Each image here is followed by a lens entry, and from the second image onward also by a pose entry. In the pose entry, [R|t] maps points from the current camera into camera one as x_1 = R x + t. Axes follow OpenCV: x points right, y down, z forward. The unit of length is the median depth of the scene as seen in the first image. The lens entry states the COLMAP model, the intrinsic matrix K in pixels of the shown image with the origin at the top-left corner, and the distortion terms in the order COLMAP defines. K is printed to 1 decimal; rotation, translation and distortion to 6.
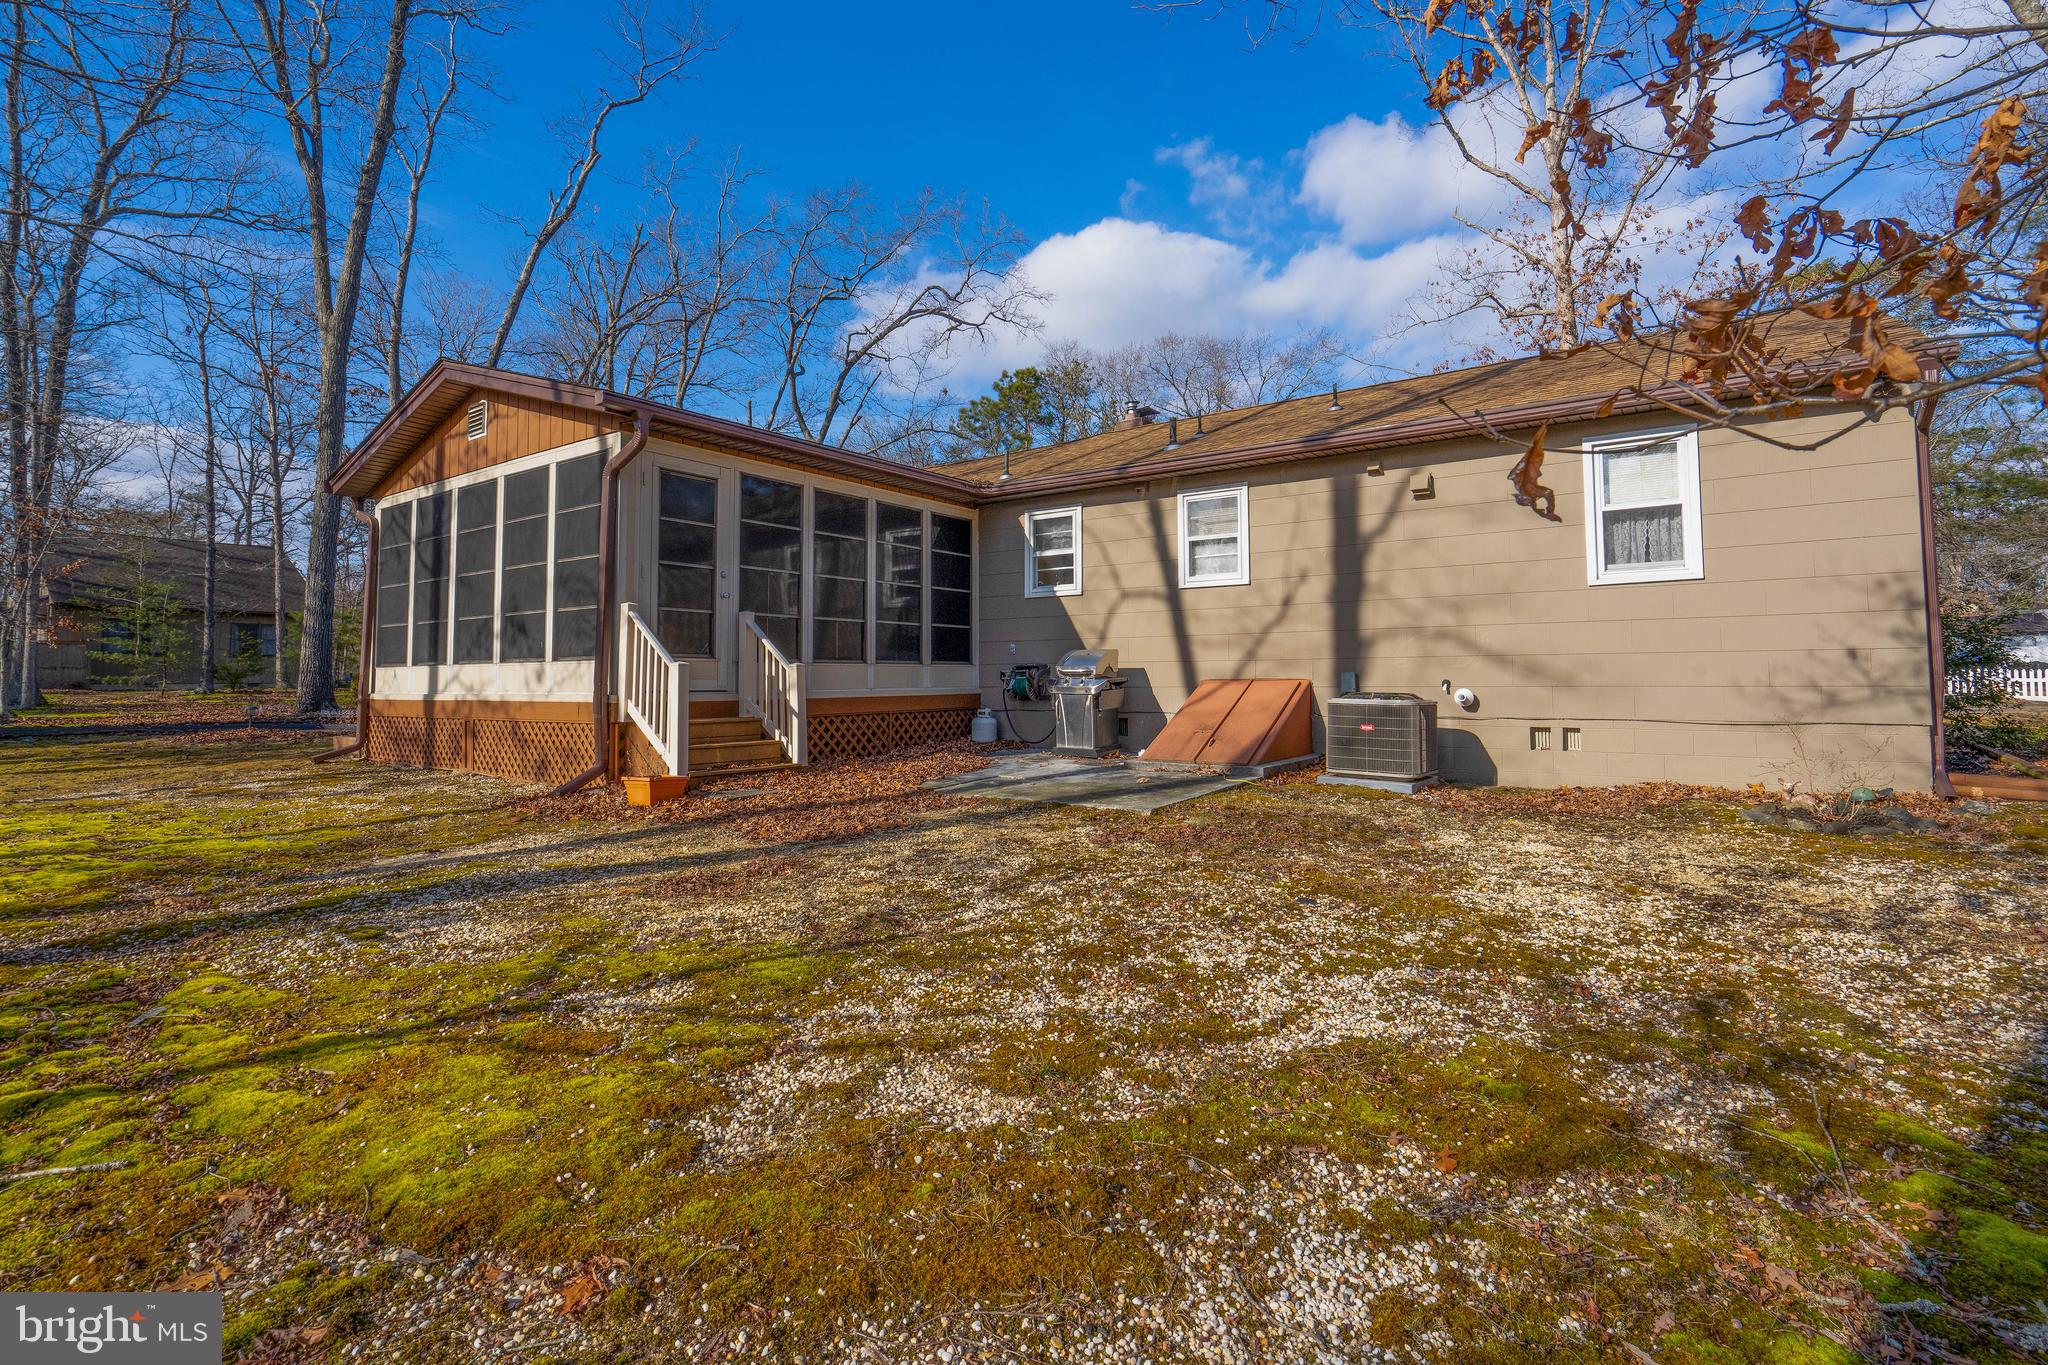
lens RADIAL K [[945.9, 0, 1024.0], [0, 945.9, 682.5], [0, 0, 1]] dist [-0.004654, -0.000327]
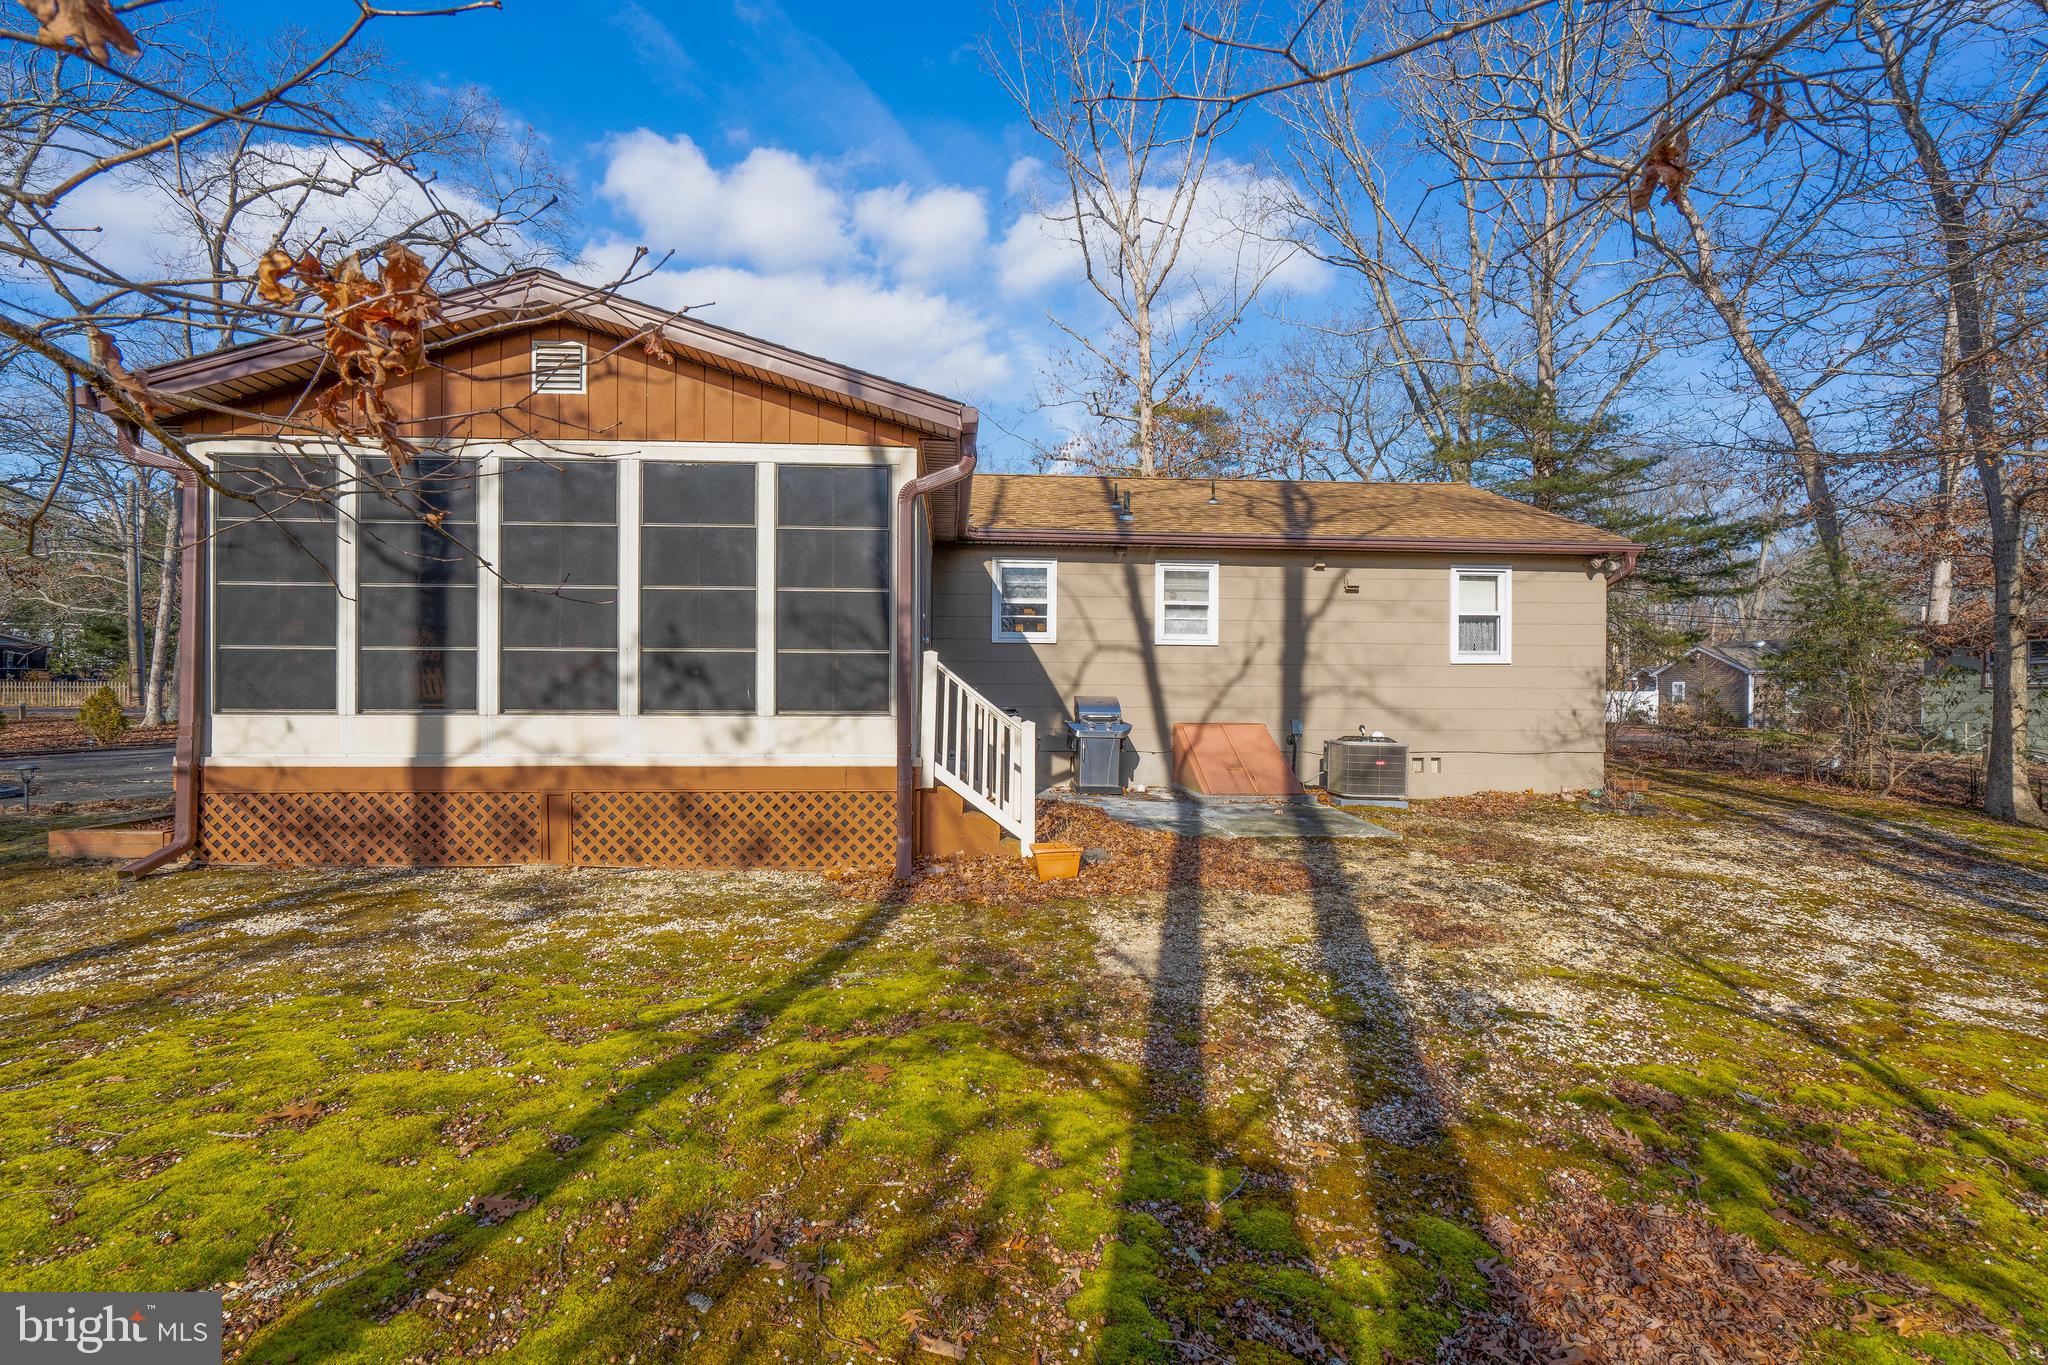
lens RADIAL K [[942.9, 0, 1027.3], [0, 942.9, 702.6], [0, 0, 1]] dist [-0.003378, -0.000566]
pose [[0.774523, 0.006399, 0.632513, -0.724705], [-0.007852, 0.999969, -0.000501, -0.029808], [-0.632497, -0.004579, 0.774550, 0.226615]]
